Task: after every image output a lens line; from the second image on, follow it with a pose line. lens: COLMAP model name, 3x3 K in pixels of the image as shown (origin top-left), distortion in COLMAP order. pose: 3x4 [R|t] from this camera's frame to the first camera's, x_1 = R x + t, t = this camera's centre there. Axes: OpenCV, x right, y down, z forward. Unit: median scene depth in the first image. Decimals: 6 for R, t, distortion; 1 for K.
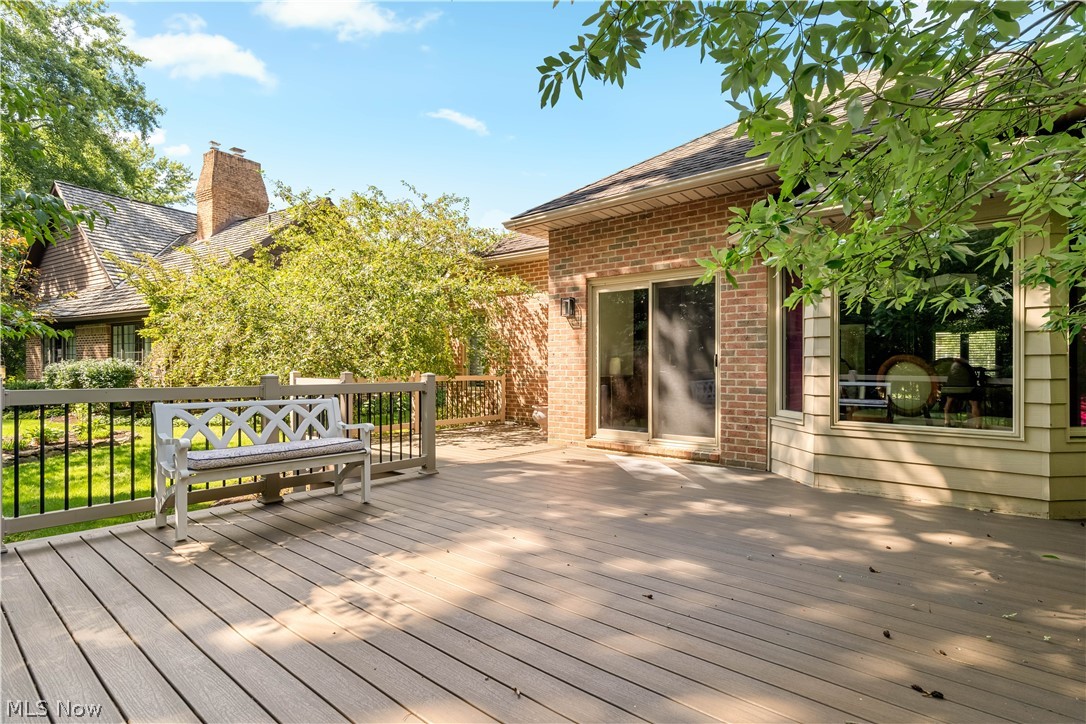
lens RADIAL K [[535.3, 0, 543.0], [0, 535.3, 362.0], [0, 0, 1]] dist [-0.000989, -0.000056]
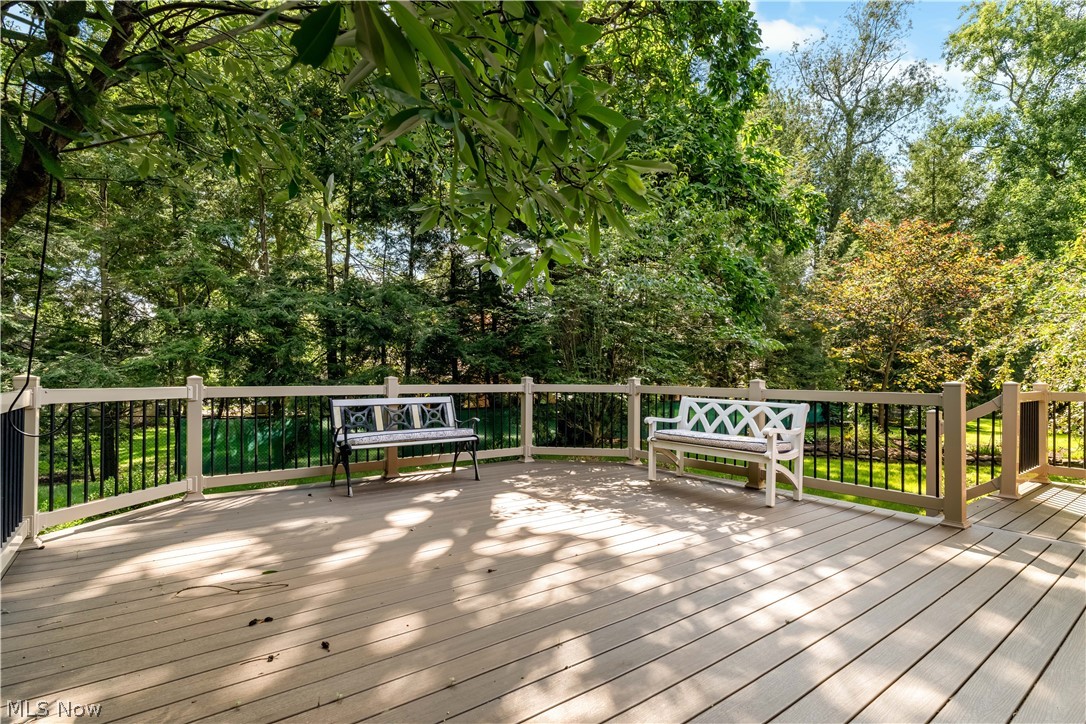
lens RADIAL K [[535.3, 0, 543.0], [0, 535.3, 362.0], [0, 0, 1]] dist [-0.000989, -0.000056]
pose [[-0.223920, -0.031828, -0.974088, 0.788867], [0.004897, 0.999417, -0.033782, 0.022898], [0.974595, -0.012334, -0.223634, 0.840632]]
